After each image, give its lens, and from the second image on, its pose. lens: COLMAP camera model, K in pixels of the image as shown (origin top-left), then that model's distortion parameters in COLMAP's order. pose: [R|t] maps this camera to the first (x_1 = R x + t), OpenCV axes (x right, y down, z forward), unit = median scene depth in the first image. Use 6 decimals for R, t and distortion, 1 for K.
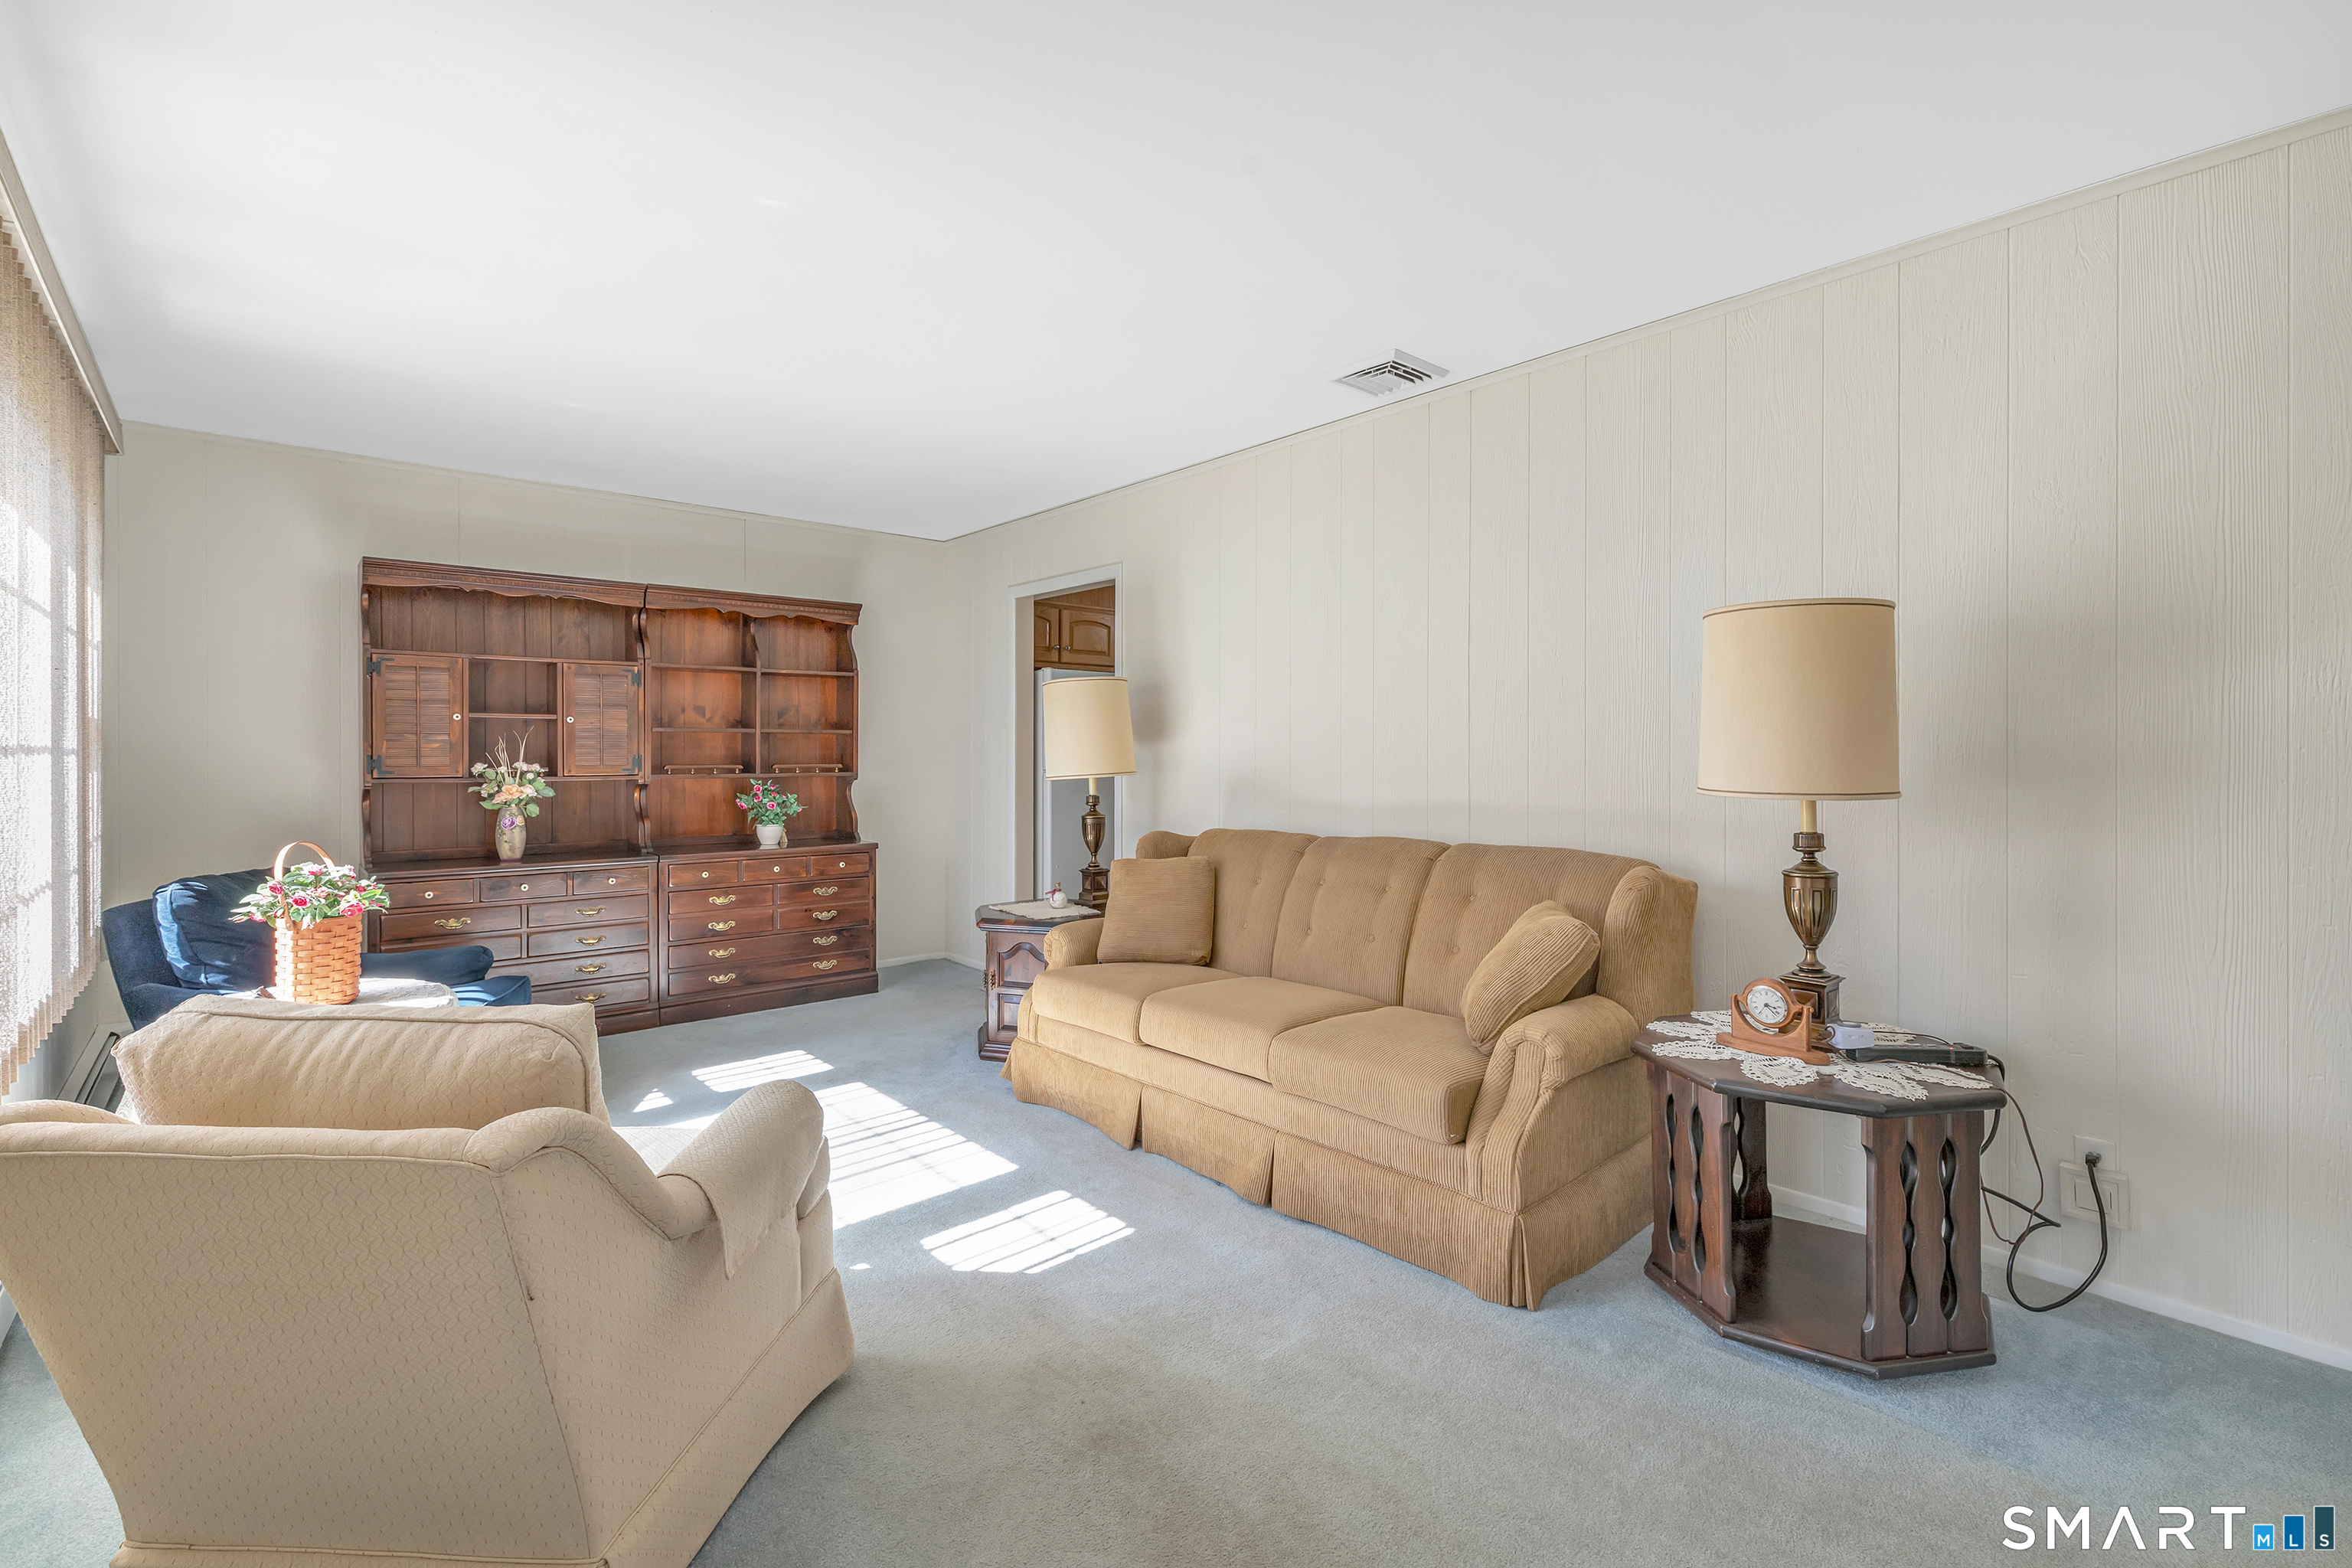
lens RADIAL K [[1090.7, 0, 1182.2], [0, 1090.7, 754.9], [0, 0, 1]] dist [-0.000238, 0.000300]
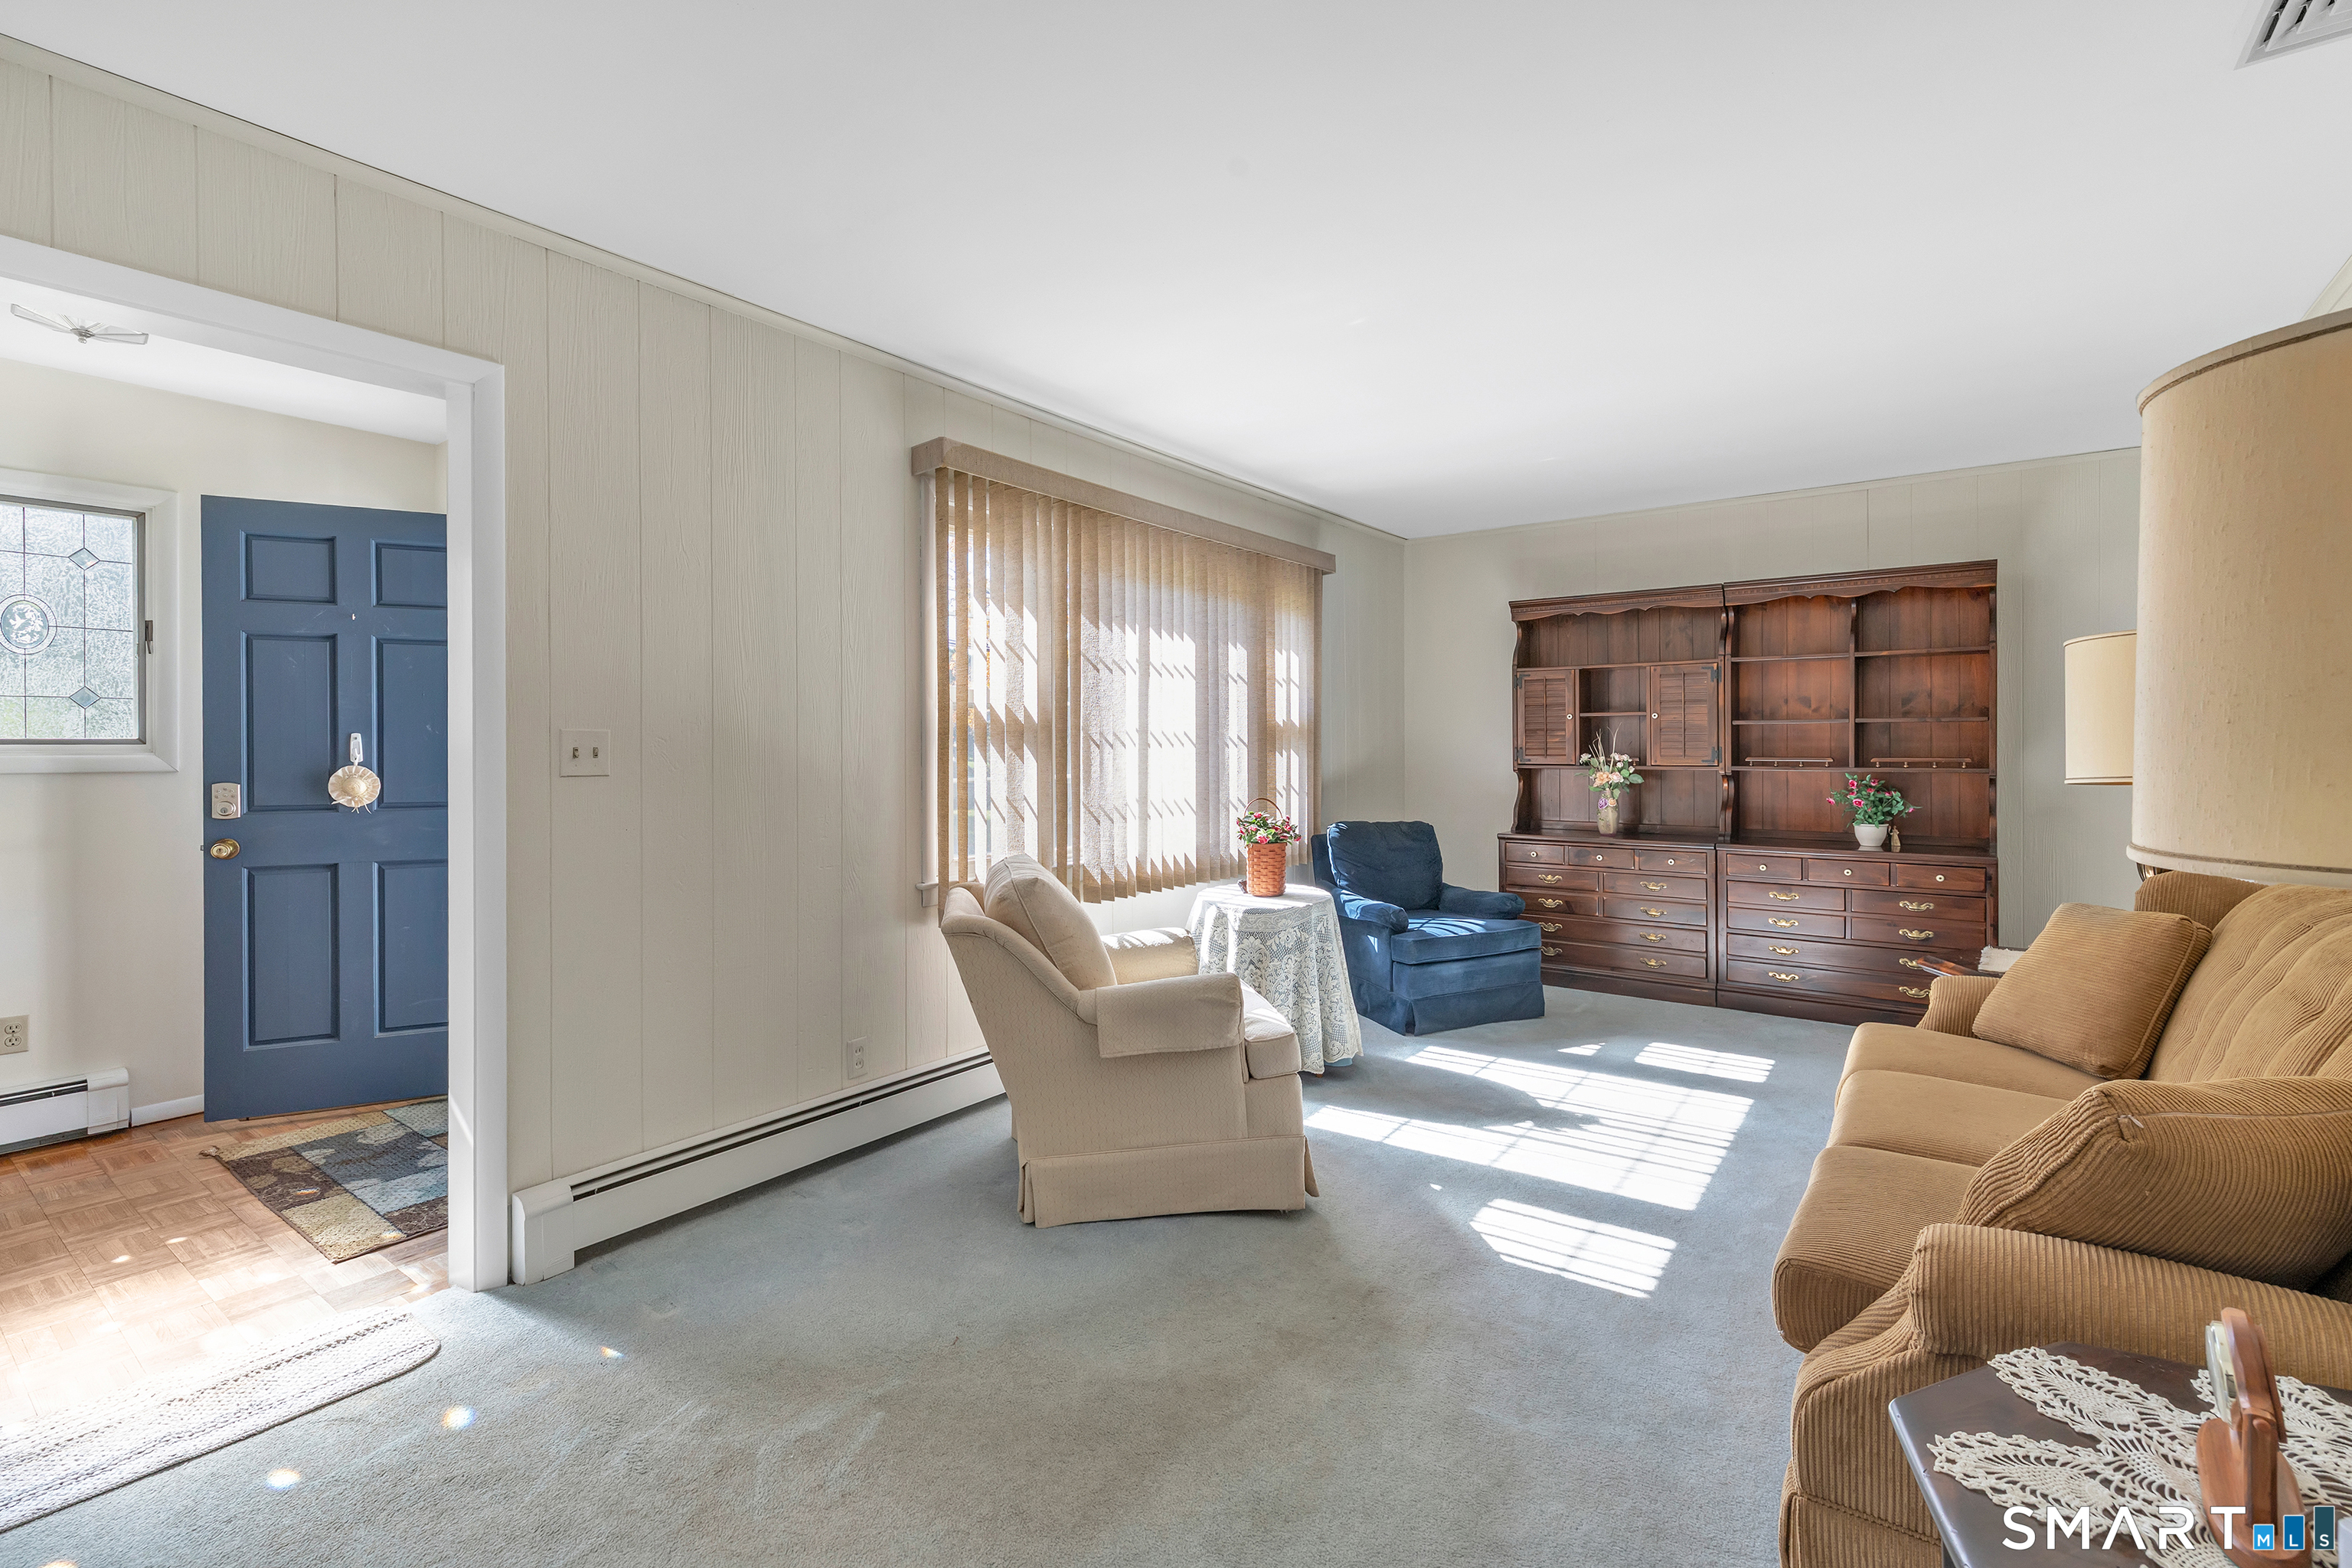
lens RADIAL K [[1036.3, 0, 1090.1], [0, 1036.3, 756.3], [0, 0, 1]] dist [-0.002583, -0.000388]
pose [[0.156291, 0.011090, -0.987649, 0.422009], [0.002120, 0.999931, 0.011563, -0.004206], [0.987709, -0.003901, 0.156257, 0.262805]]
